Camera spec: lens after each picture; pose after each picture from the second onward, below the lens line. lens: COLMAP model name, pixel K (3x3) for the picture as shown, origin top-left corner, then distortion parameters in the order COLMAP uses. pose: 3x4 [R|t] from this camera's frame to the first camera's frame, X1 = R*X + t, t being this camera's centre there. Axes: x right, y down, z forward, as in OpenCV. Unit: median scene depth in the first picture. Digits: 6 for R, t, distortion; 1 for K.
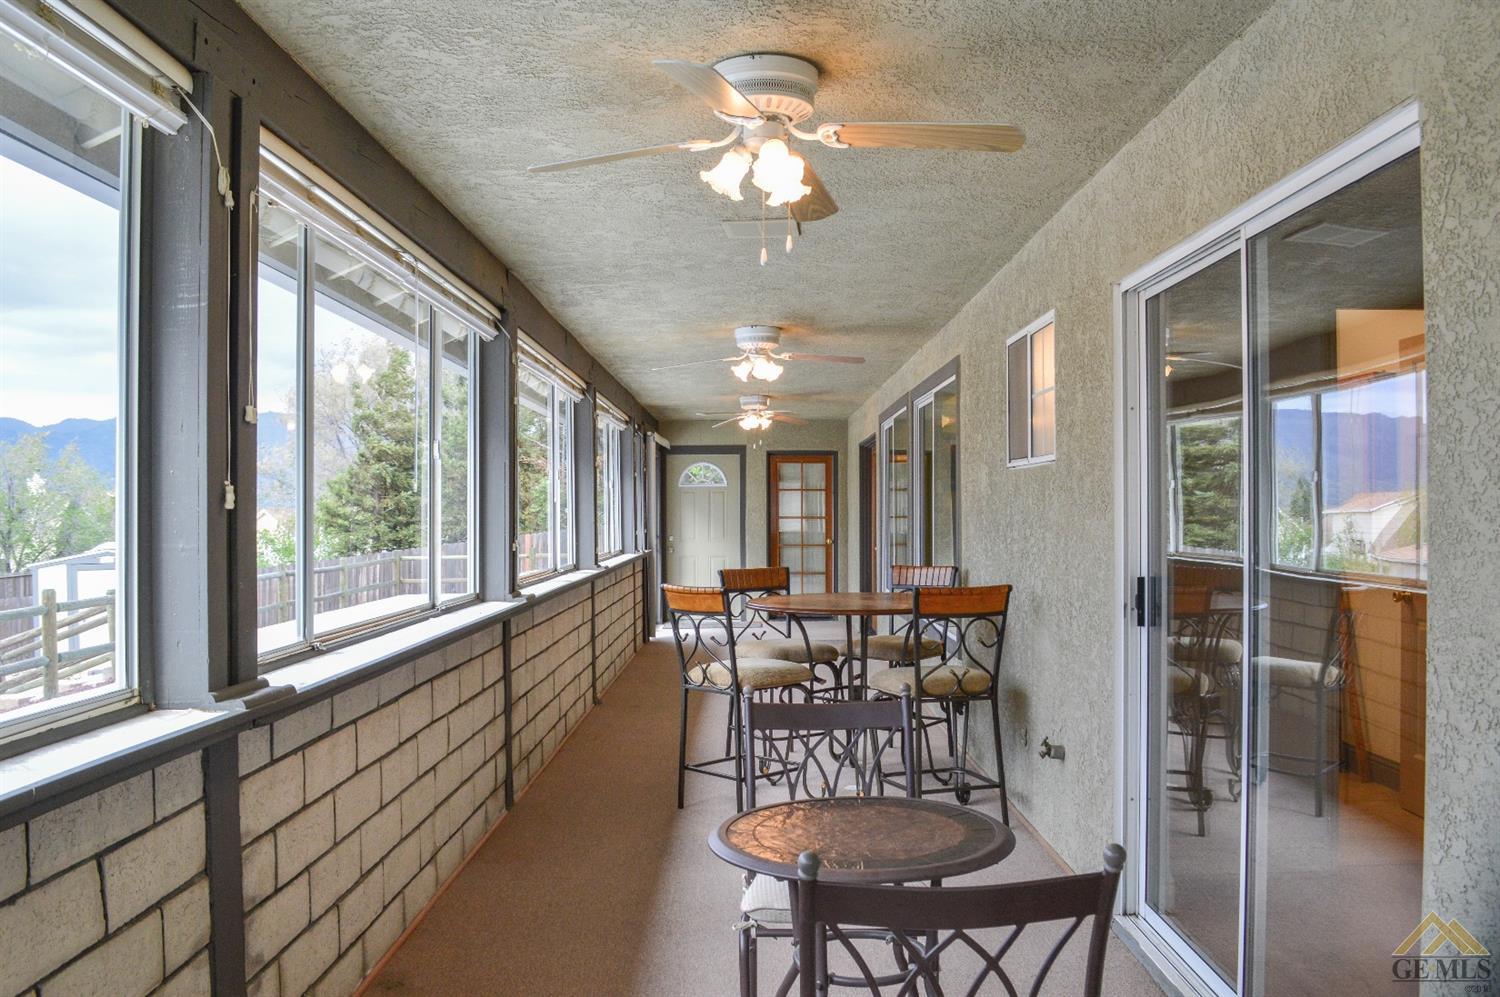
lens RADIAL K [[1213.3, 0, 750.0], [0, 1213.3, 498.5], [0, 0, 1]] dist [-0.081913, 0.009219]
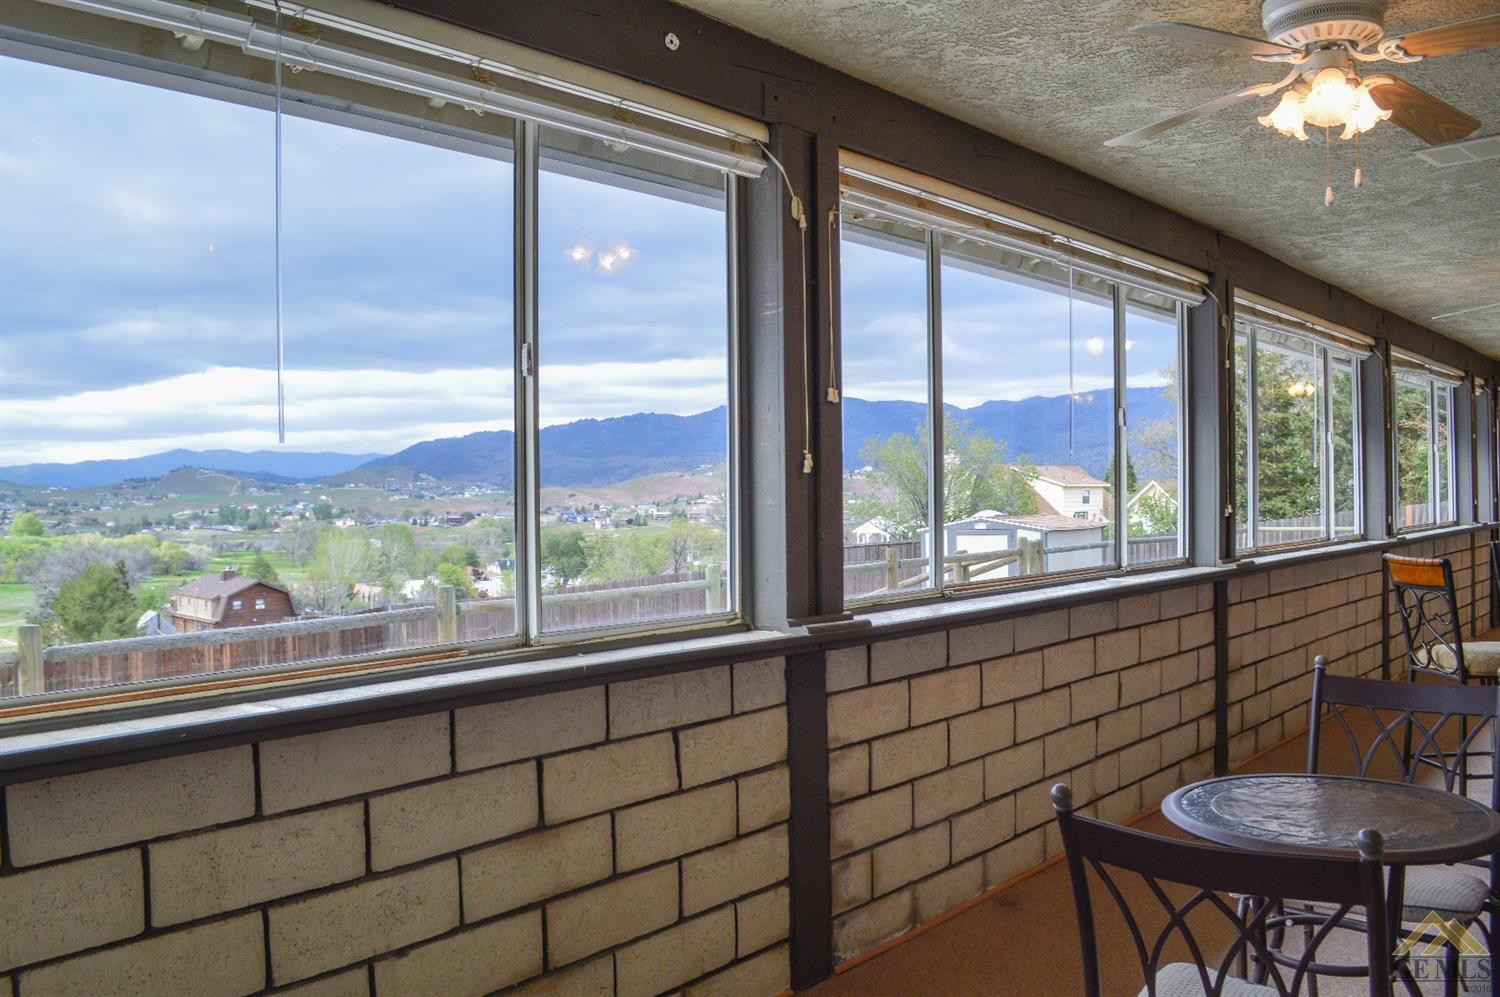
lens RADIAL K [[1213.3, 0, 750.0], [0, 1213.3, 498.5], [0, 0, 1]] dist [-0.081913, 0.009219]
pose [[0.743597, 0.001444, -0.668626, 0.321867], [0.014135, 0.999740, 0.017879, 0.010791], [0.668479, -0.022746, 0.743384, 0.022498]]
